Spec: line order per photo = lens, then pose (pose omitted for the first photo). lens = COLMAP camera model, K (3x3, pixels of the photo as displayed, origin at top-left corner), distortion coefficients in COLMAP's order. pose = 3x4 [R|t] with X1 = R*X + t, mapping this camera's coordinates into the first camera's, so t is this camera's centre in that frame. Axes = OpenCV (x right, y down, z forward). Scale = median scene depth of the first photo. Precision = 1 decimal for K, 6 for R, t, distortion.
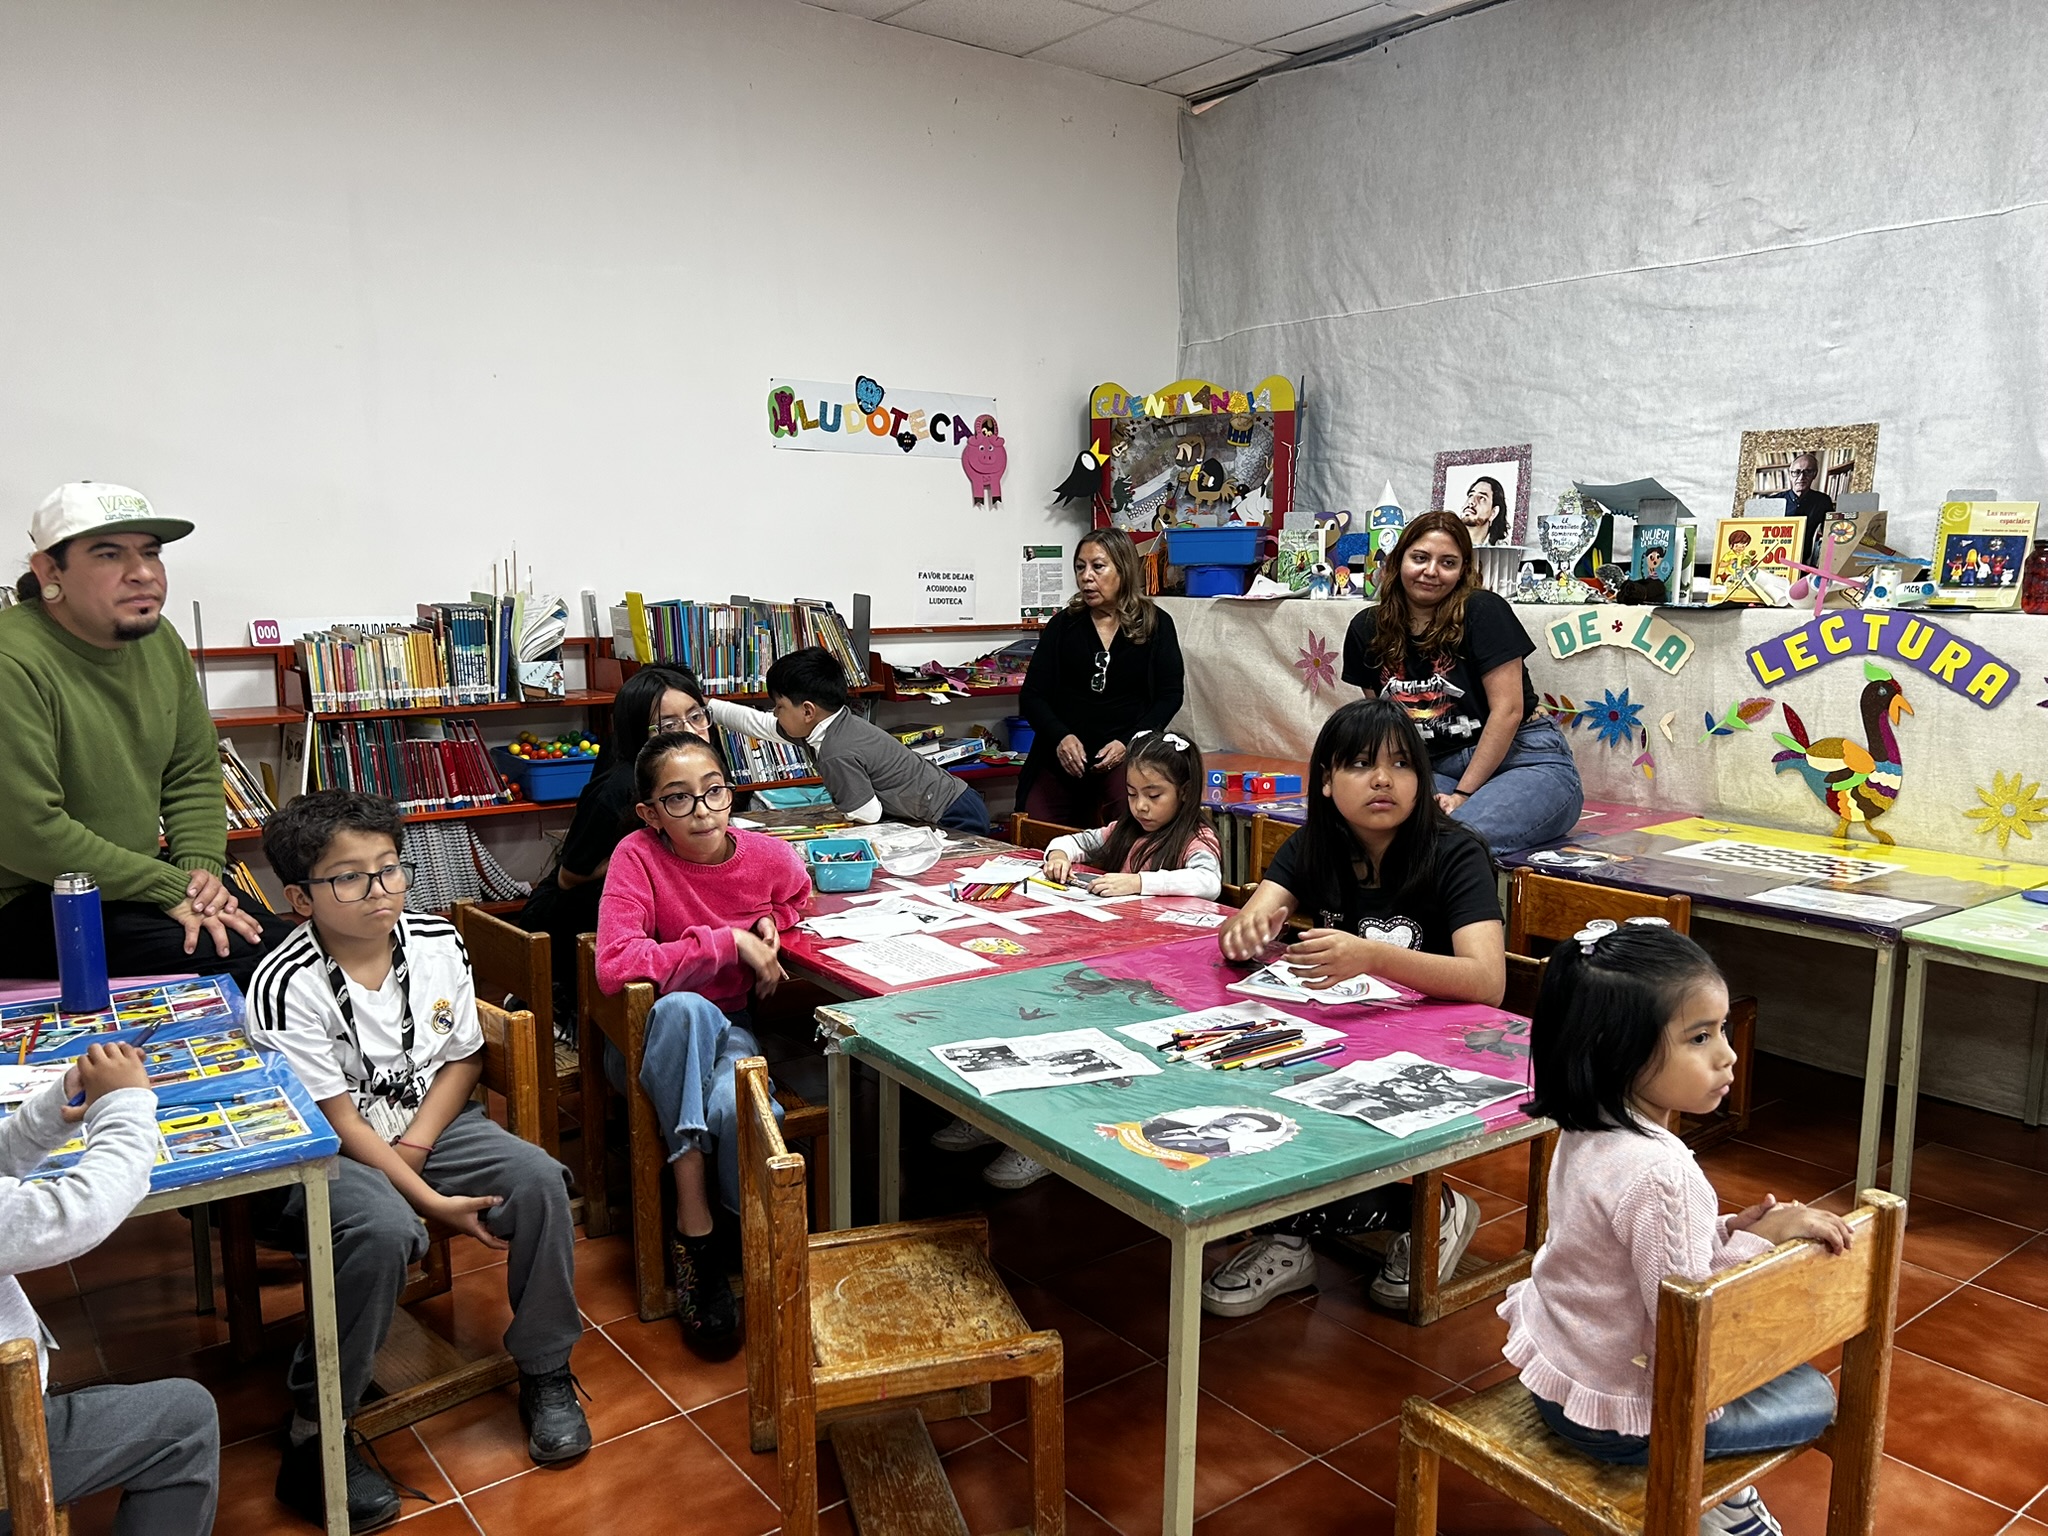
lens RADIAL K [[1533.5, 0, 1016.1], [0, 1533.5, 790.8], [0, 0, 1]] dist [0.039544, -0.044052]
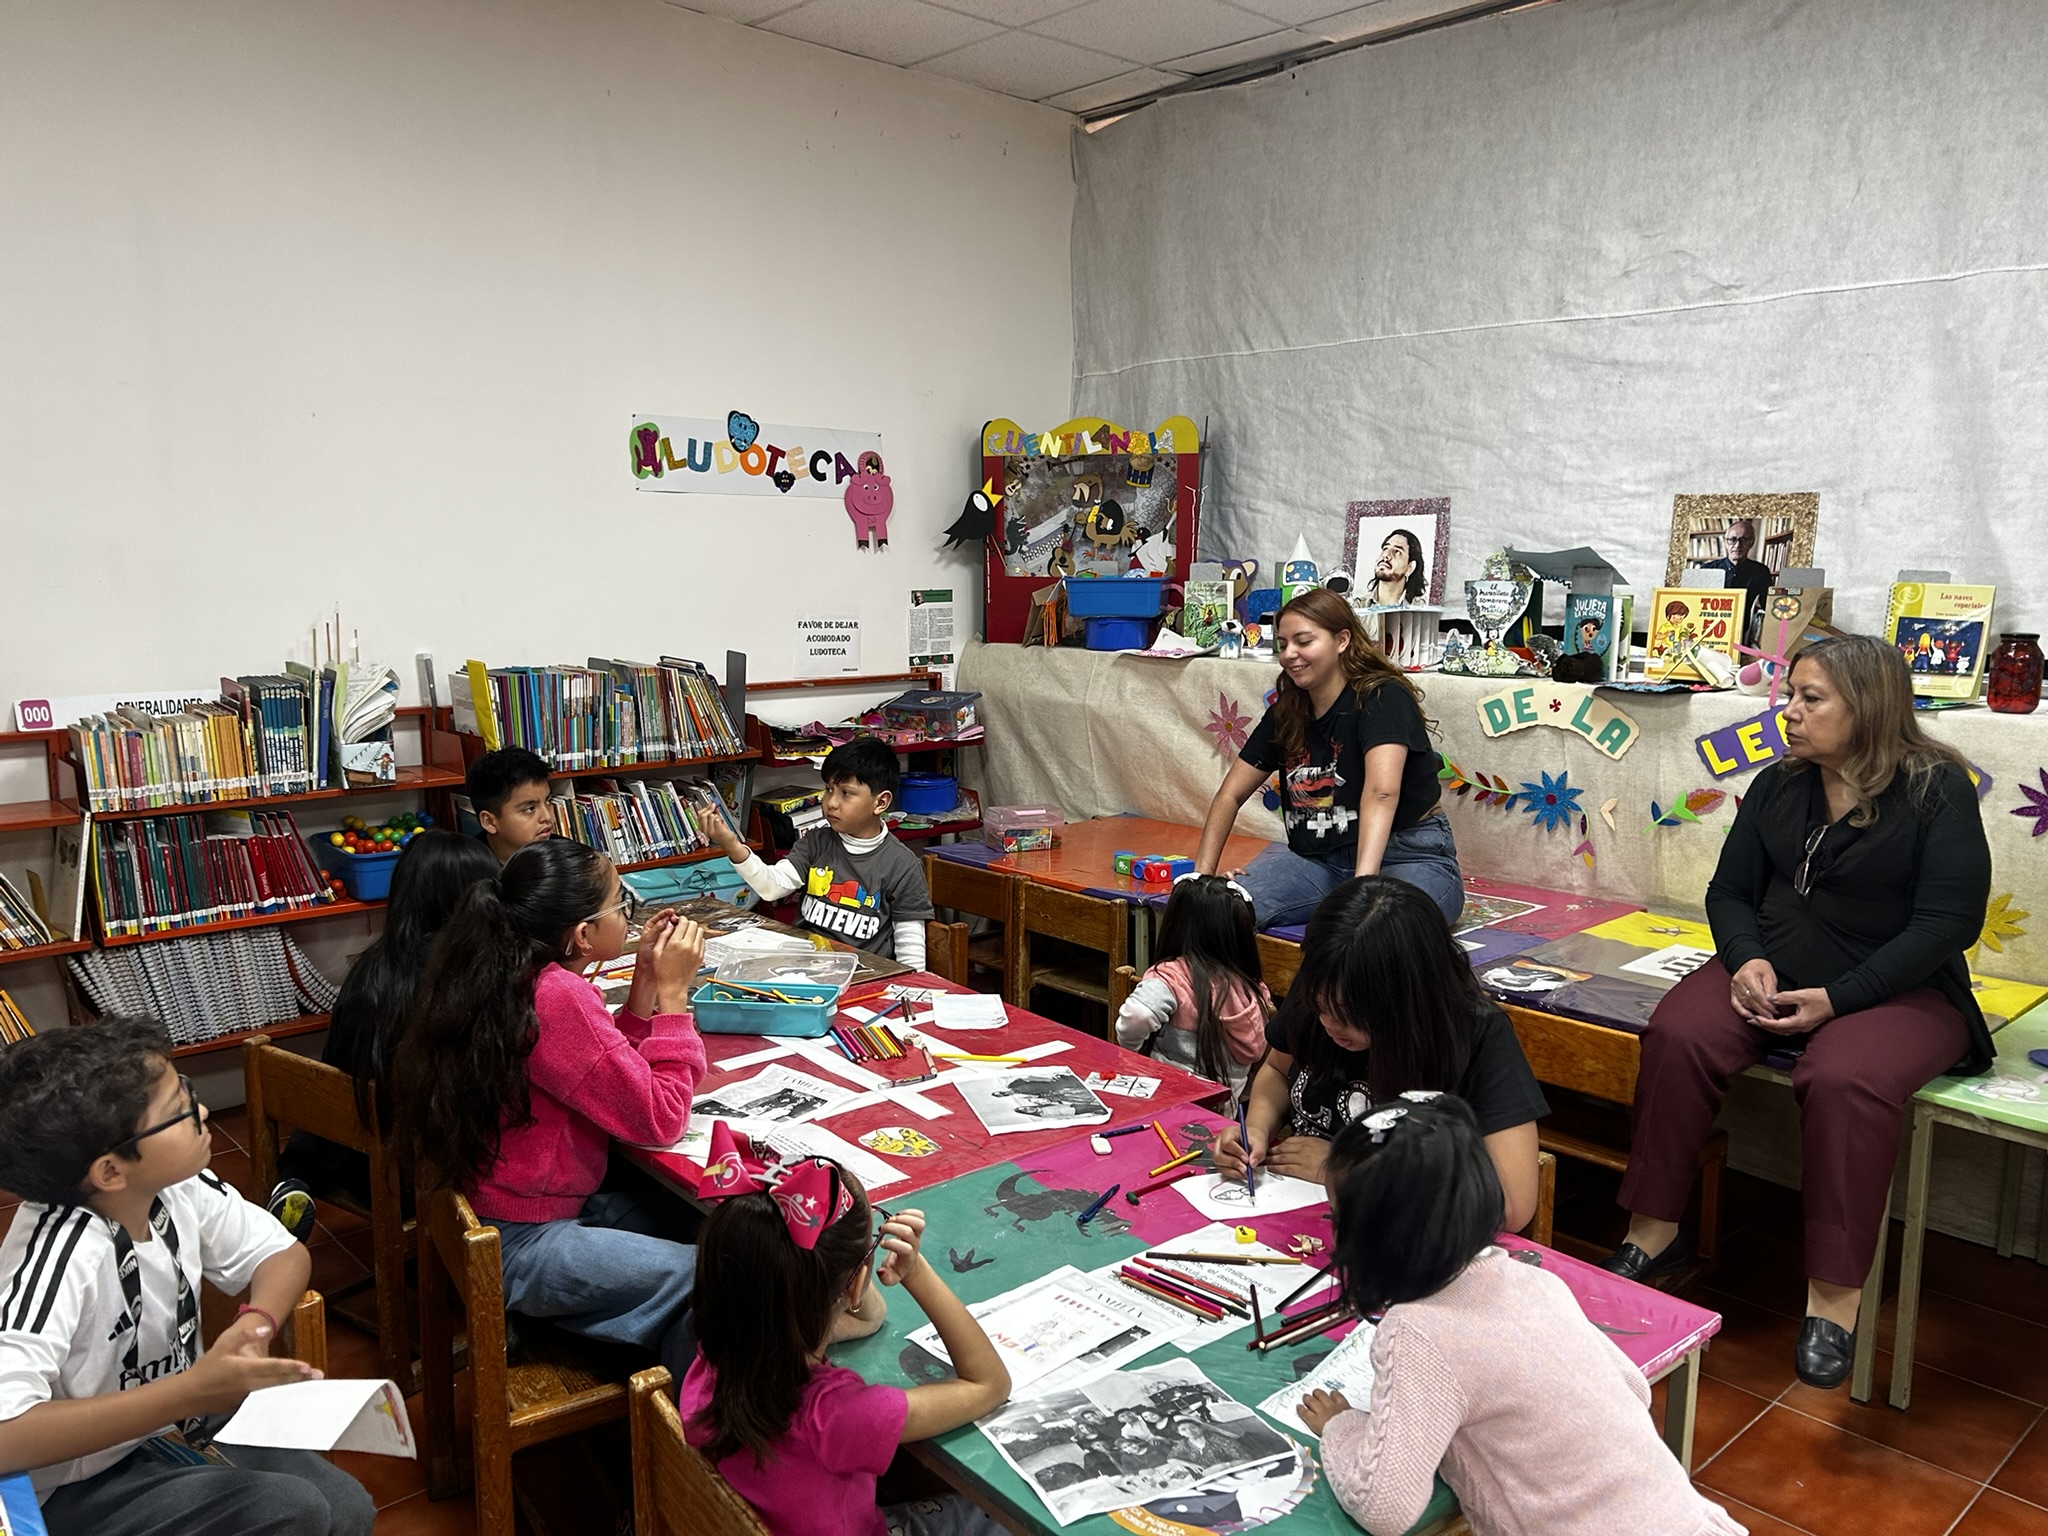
lens RADIAL K [[1526.9, 0, 1018.7], [0, 1526.9, 767.0], [0, 0, 1]] dist [0.040273, -0.044427]
pose [[0.996003, -0.006054, 0.089117, -0.017065], [0.006418, 0.999972, -0.003801, -0.063207], [-0.089092, 0.004358, 0.996014, 0.093607]]
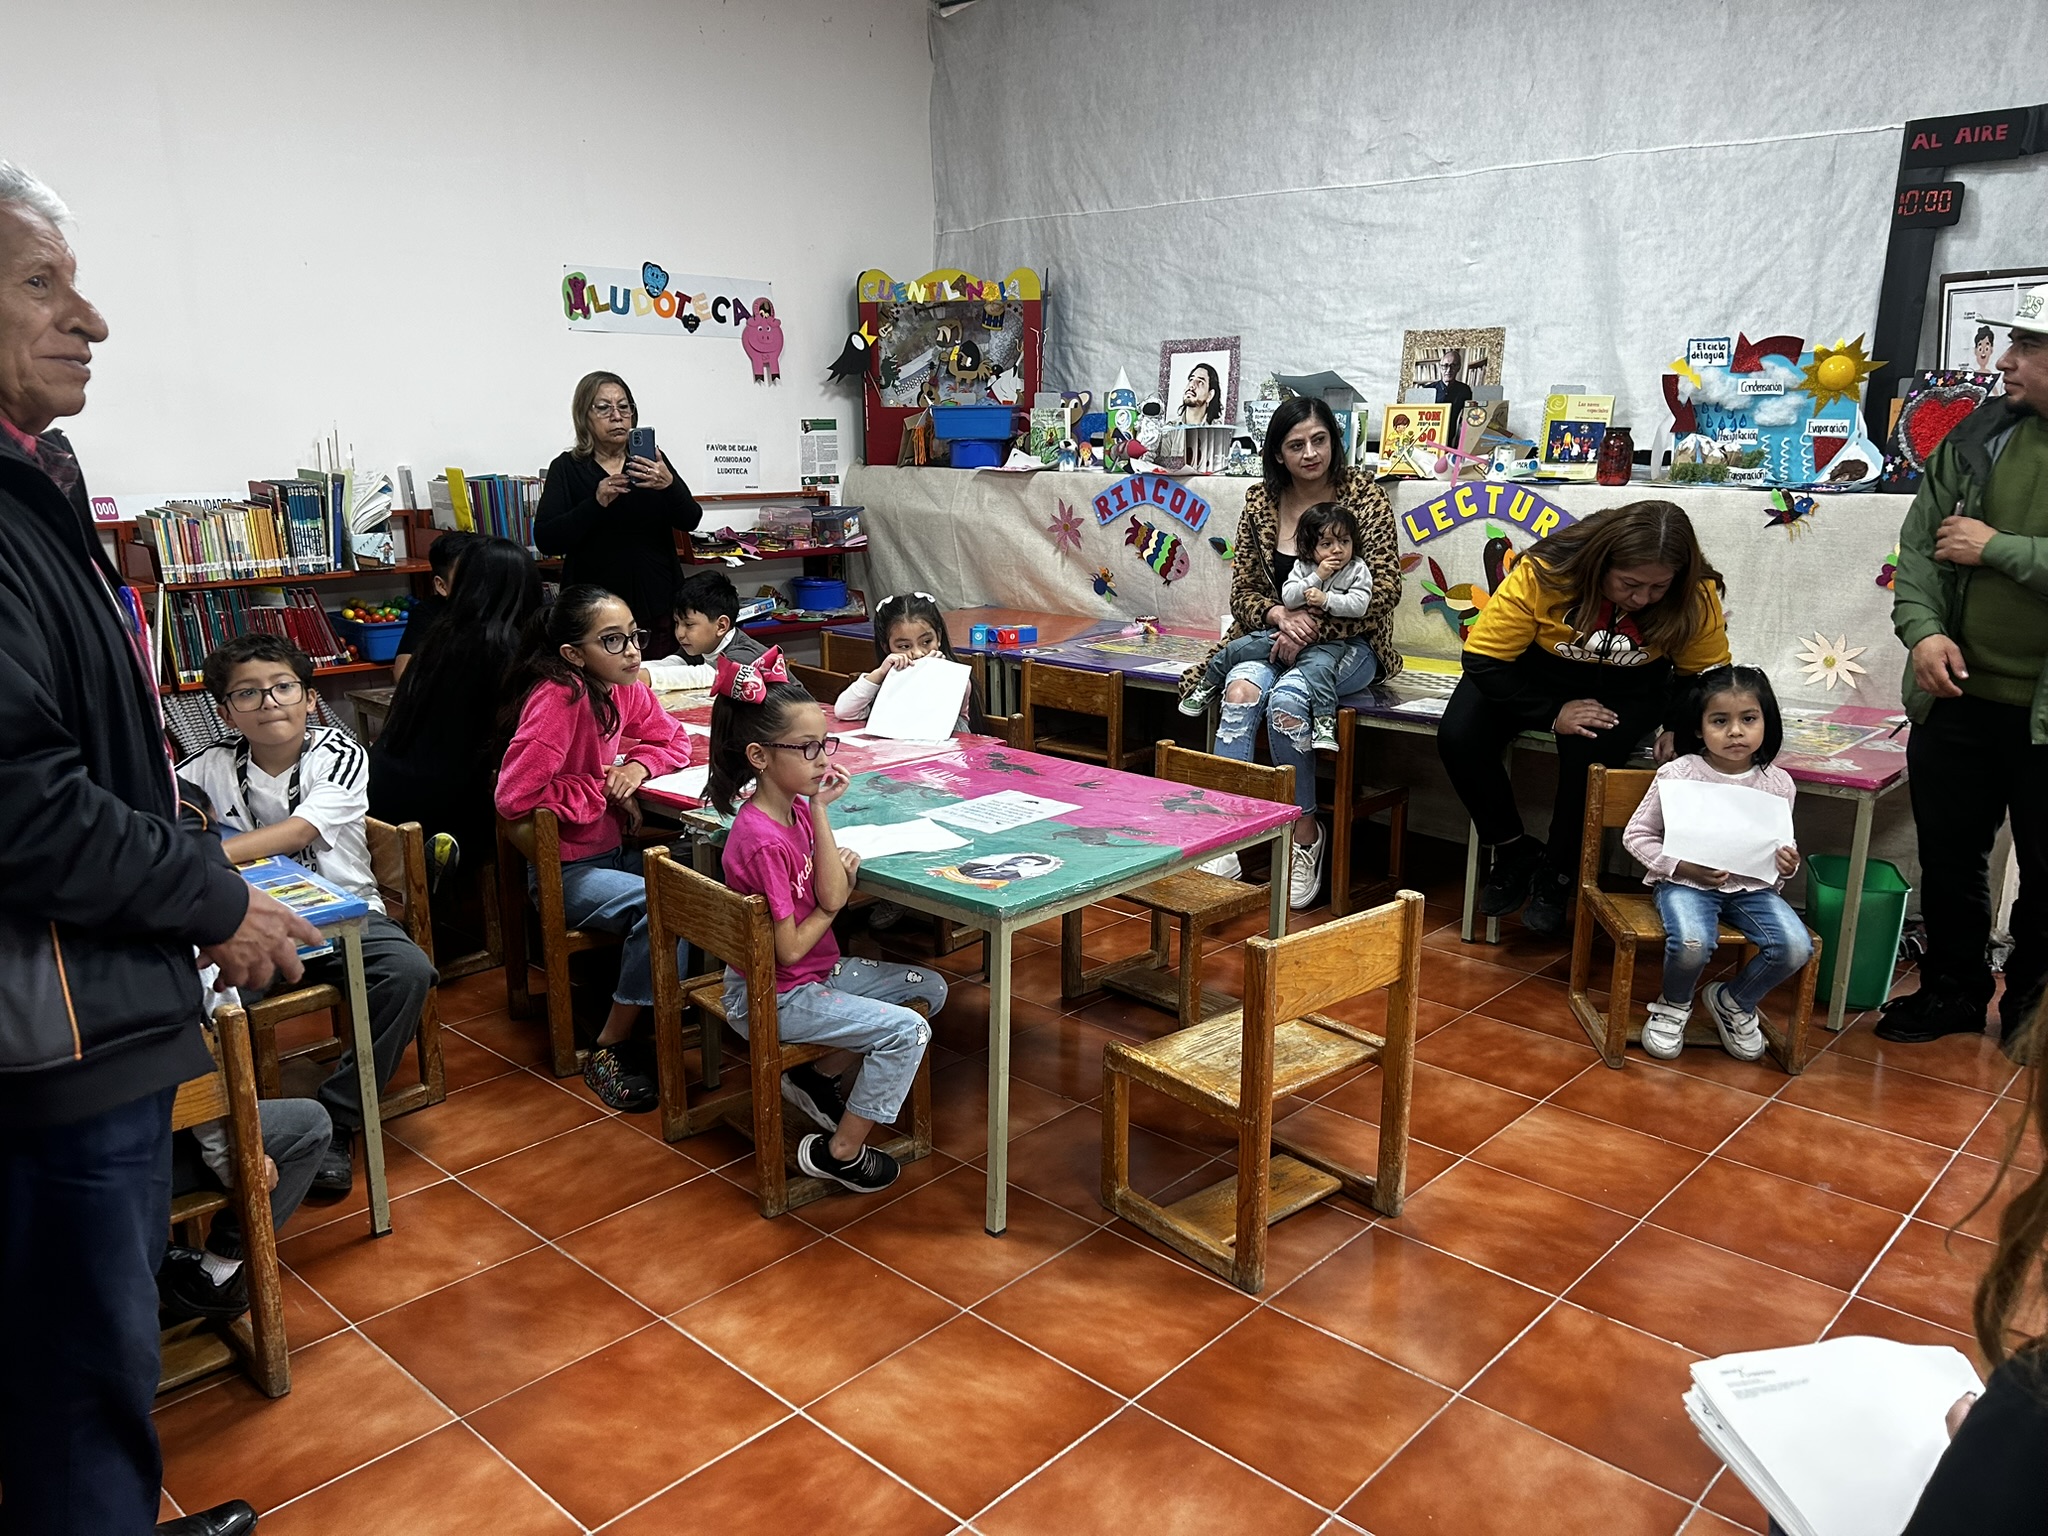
lens RADIAL K [[1537.8, 0, 1022.0], [0, 1537.8, 785.6], [0, 0, 1]] dist [0.035743, -0.036591]
pose [[0.985694, -0.038839, 0.164012, -0.039412], [0.024166, 0.995600, 0.090530, 0.006369], [-0.166806, -0.085271, 0.982296, -0.172268]]
